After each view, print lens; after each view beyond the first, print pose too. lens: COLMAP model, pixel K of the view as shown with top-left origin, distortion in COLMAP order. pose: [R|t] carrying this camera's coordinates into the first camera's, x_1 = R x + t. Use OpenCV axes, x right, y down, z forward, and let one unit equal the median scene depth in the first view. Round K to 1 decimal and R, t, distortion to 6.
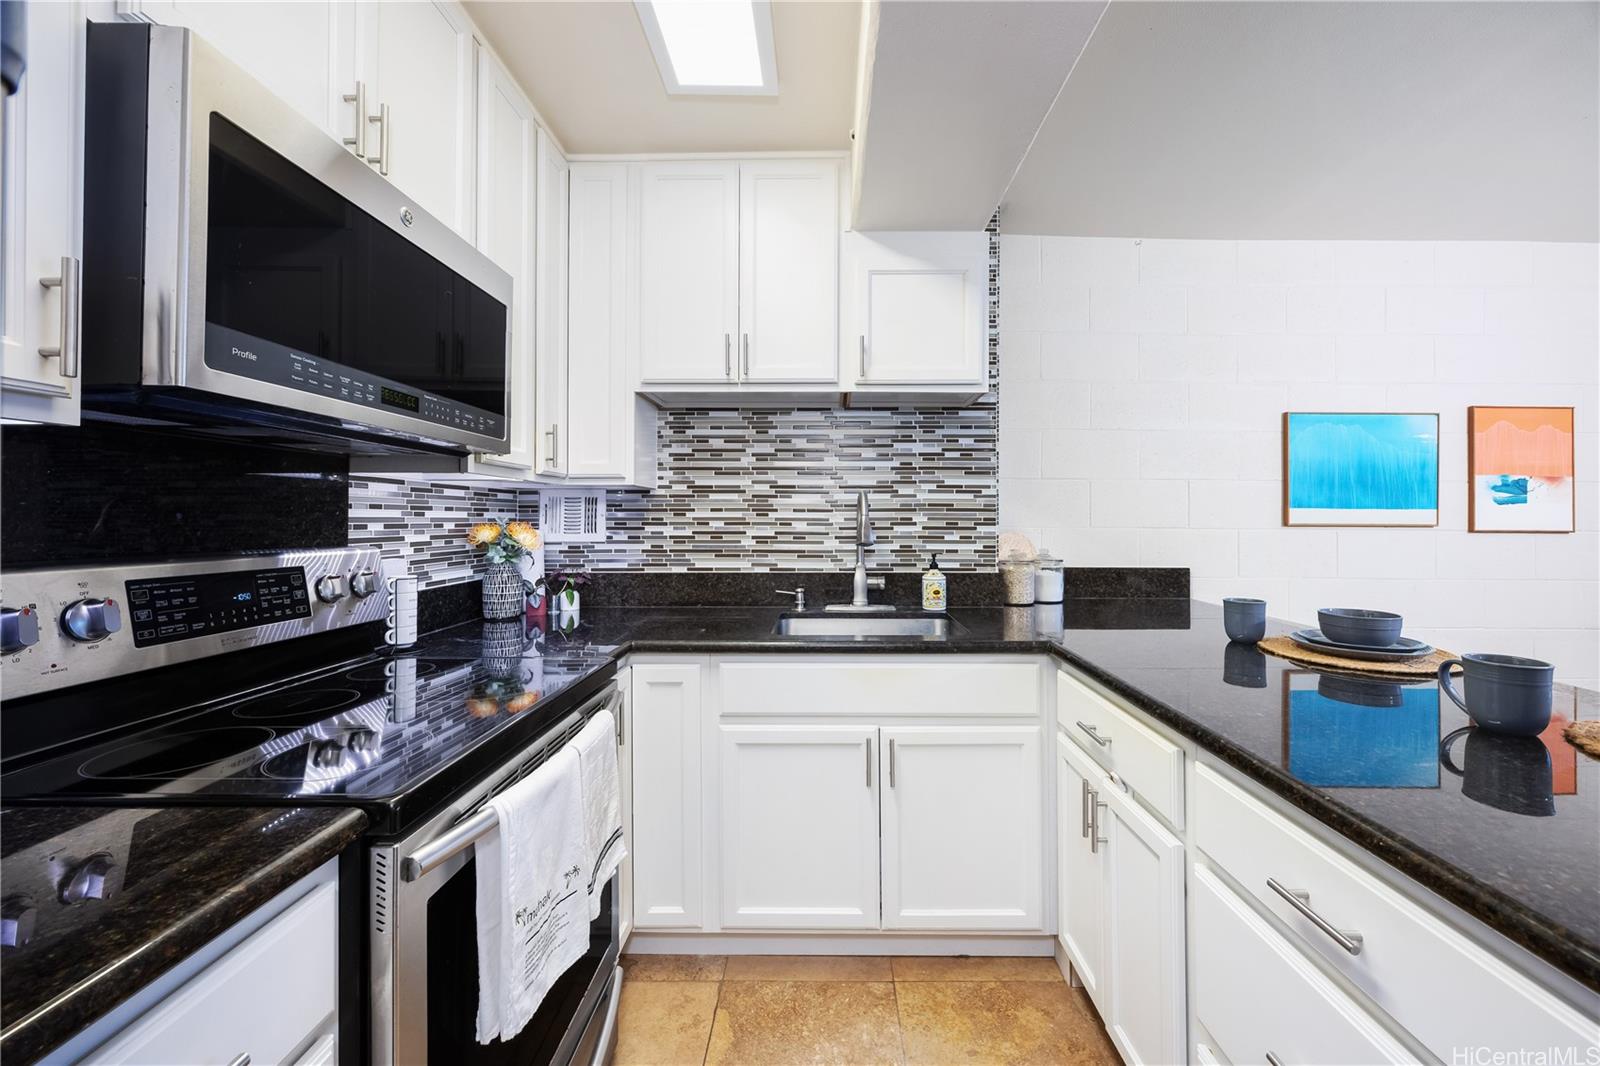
lens RADIAL K [[627.5, 0, 810.9], [0, 627.5, 520.9], [0, 0, 1]] dist [-0.001889, -0.000064]
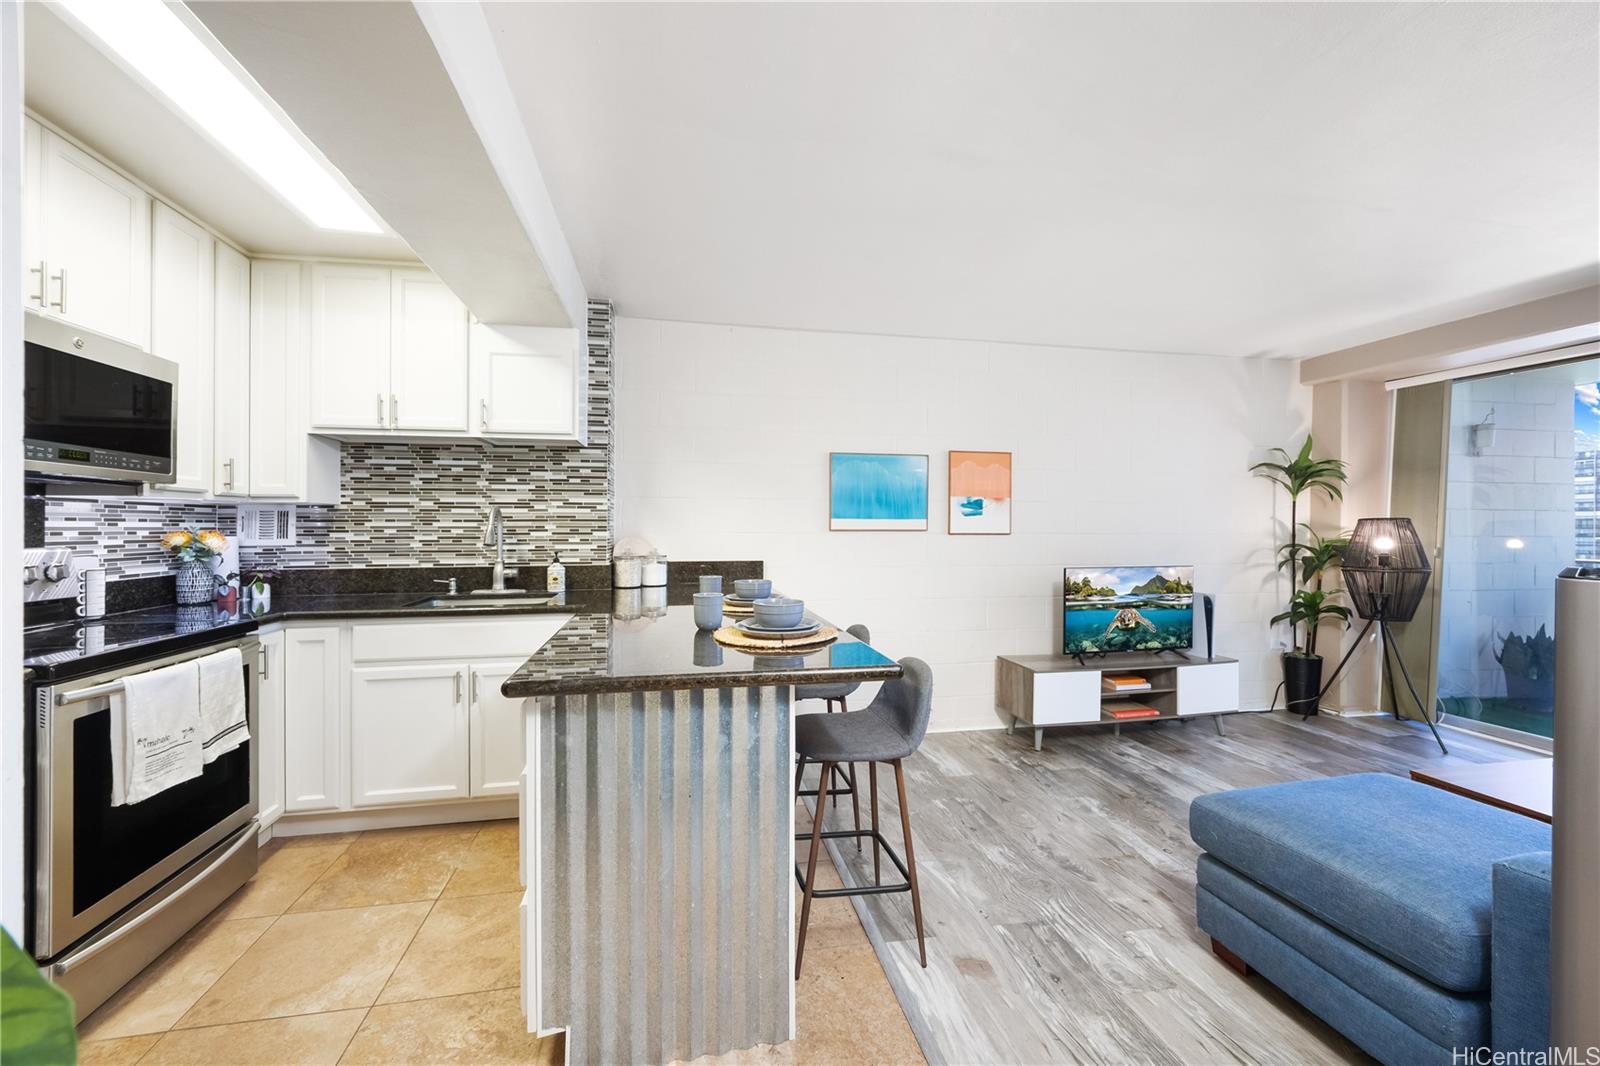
lens RADIAL K [[625.7, 0, 767.0], [0, 625.7, 528.1], [0, 0, 1]] dist [-0.000442, 0.000048]
pose [[0.982457, -0.003439, 0.186458, 0.398555], [0.003750, 0.999992, -0.001316, 0.003117], [-0.186452, 0.001993, 0.982462, -0.459126]]
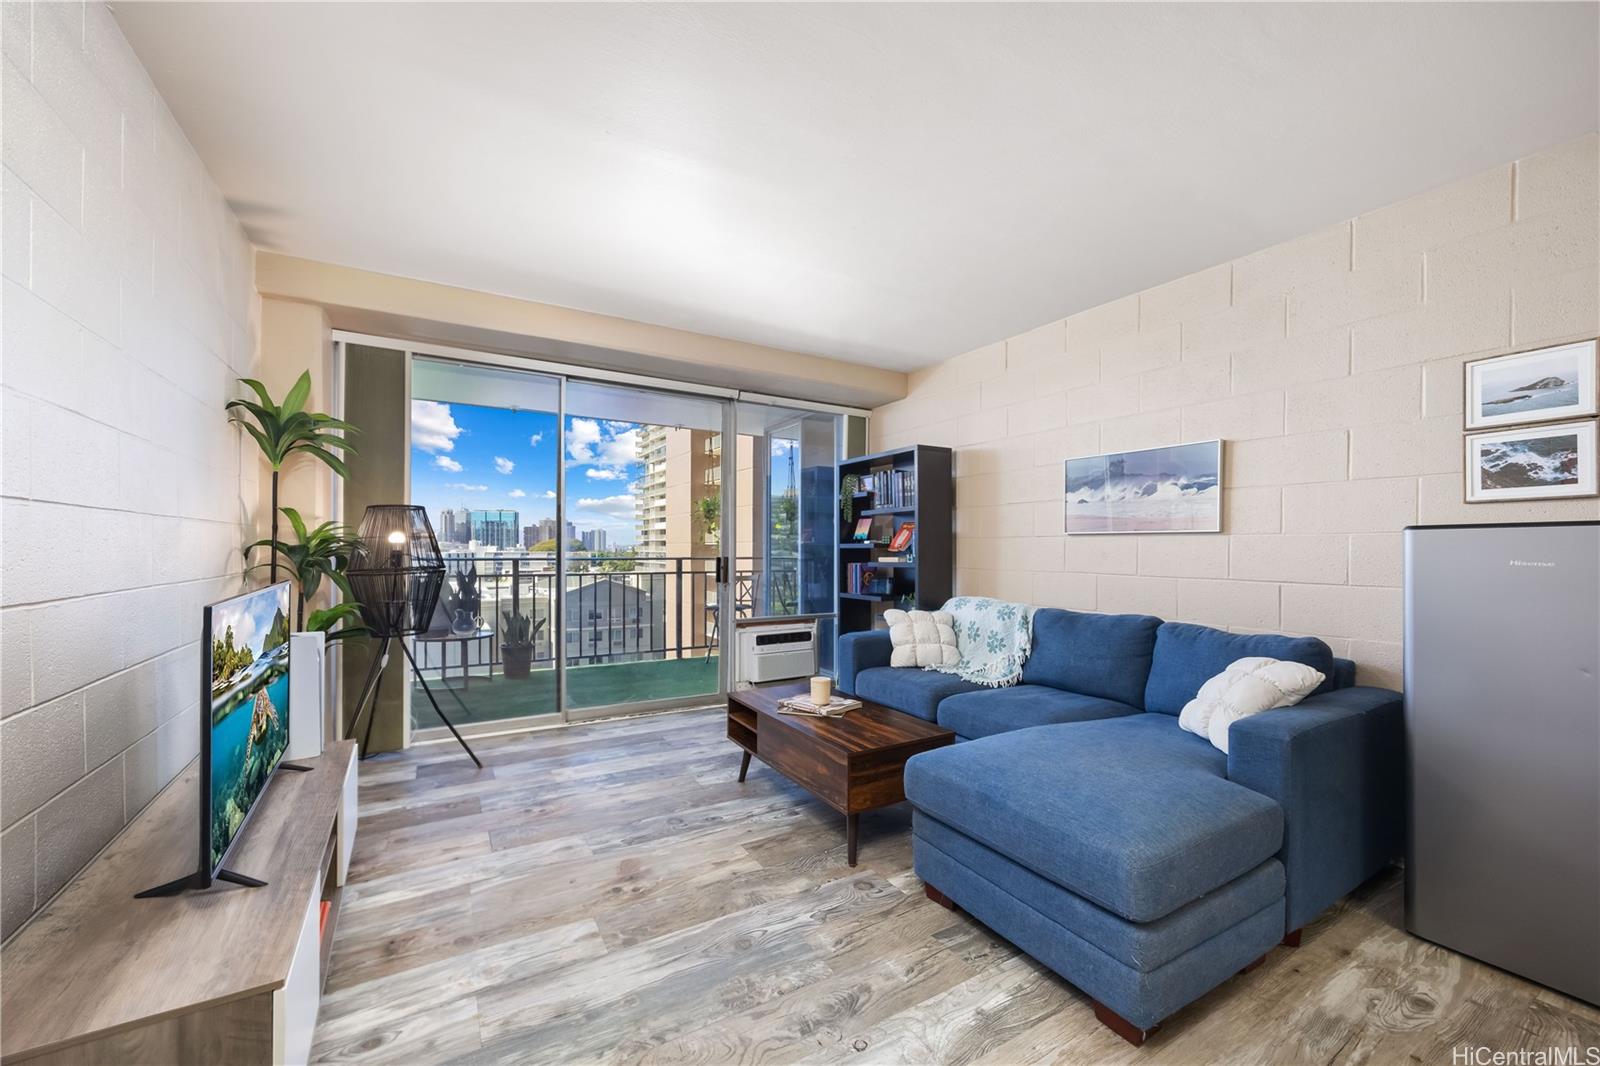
lens RADIAL K [[612.7, 0, 795.7], [0, 612.7, 554.1], [0, 0, 1]] dist [0.000095, 0.000073]
pose [[-0.527313, -0.018904, 0.849461, 0.801246], [-0.001831, 0.999775, 0.021112, 0.054723], [-0.849669, 0.009577, -0.527230, 0.862379]]
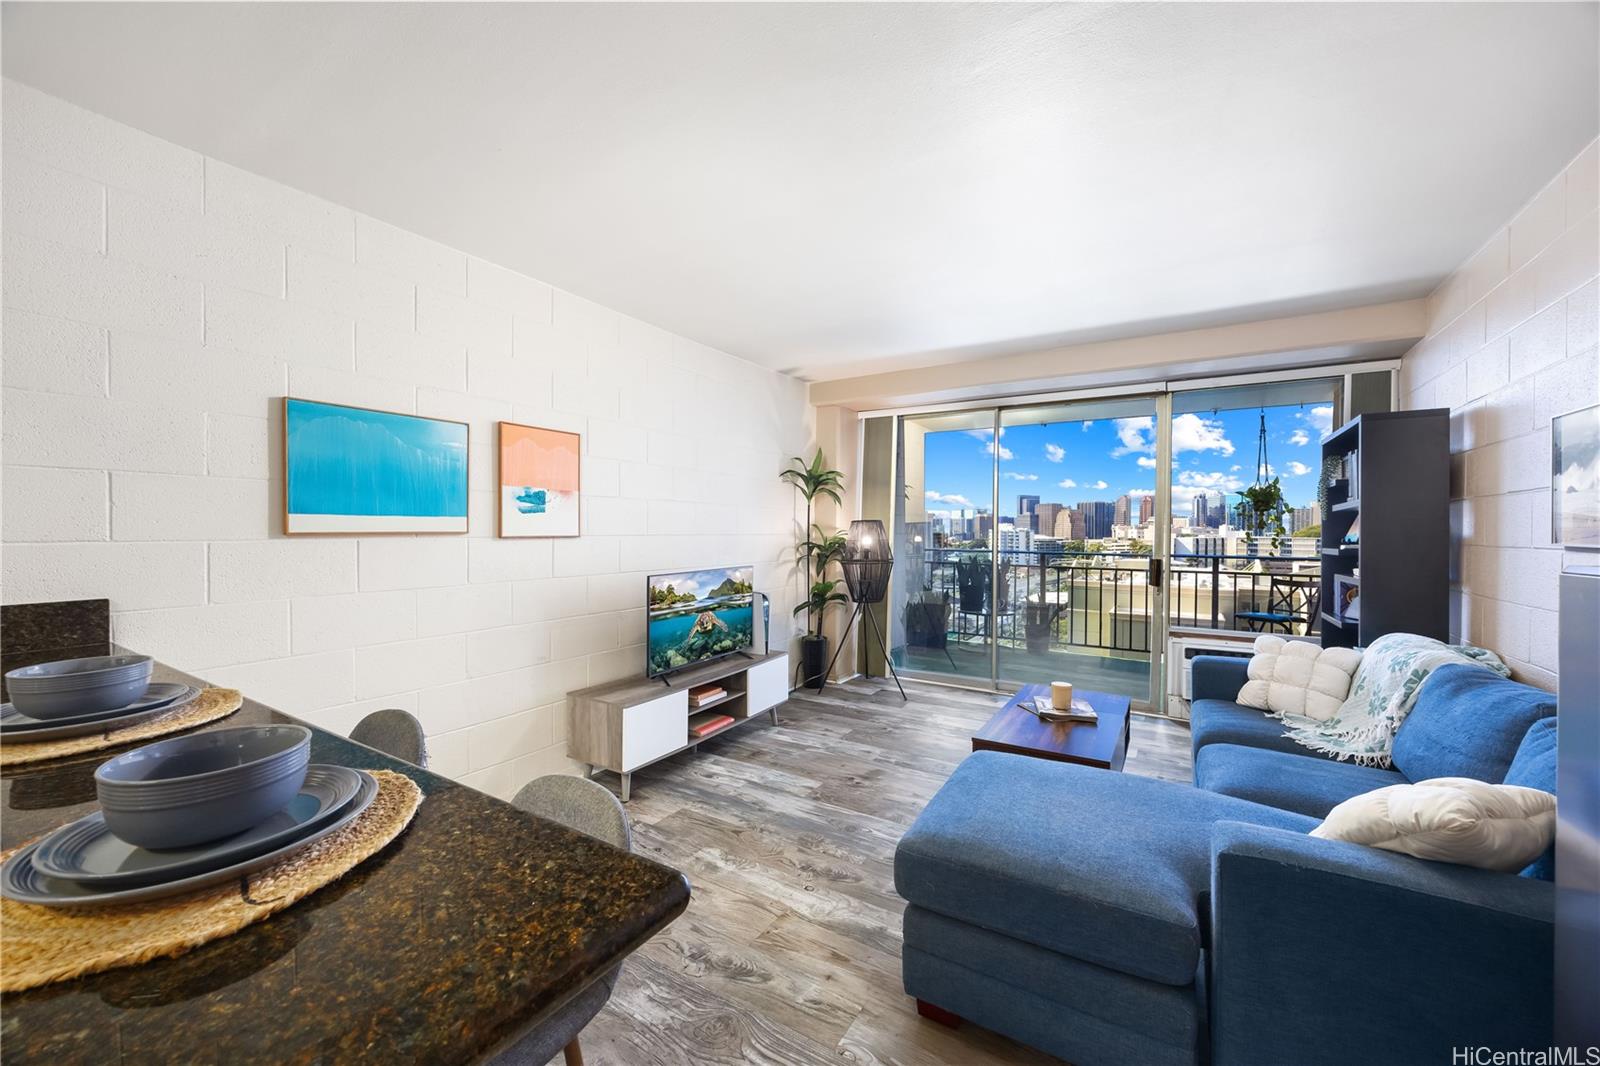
lens RADIAL K [[618.1, 0, 821.3], [0, 618.1, 537.3], [0, 0, 1]] dist [-0.011402, 0.000078]
pose [[0.496205, -0.017828, 0.868022, 0.470068], [0.006994, 0.999839, 0.016537, 0.002881], [-0.868177, -0.002135, 0.496250, -0.009820]]
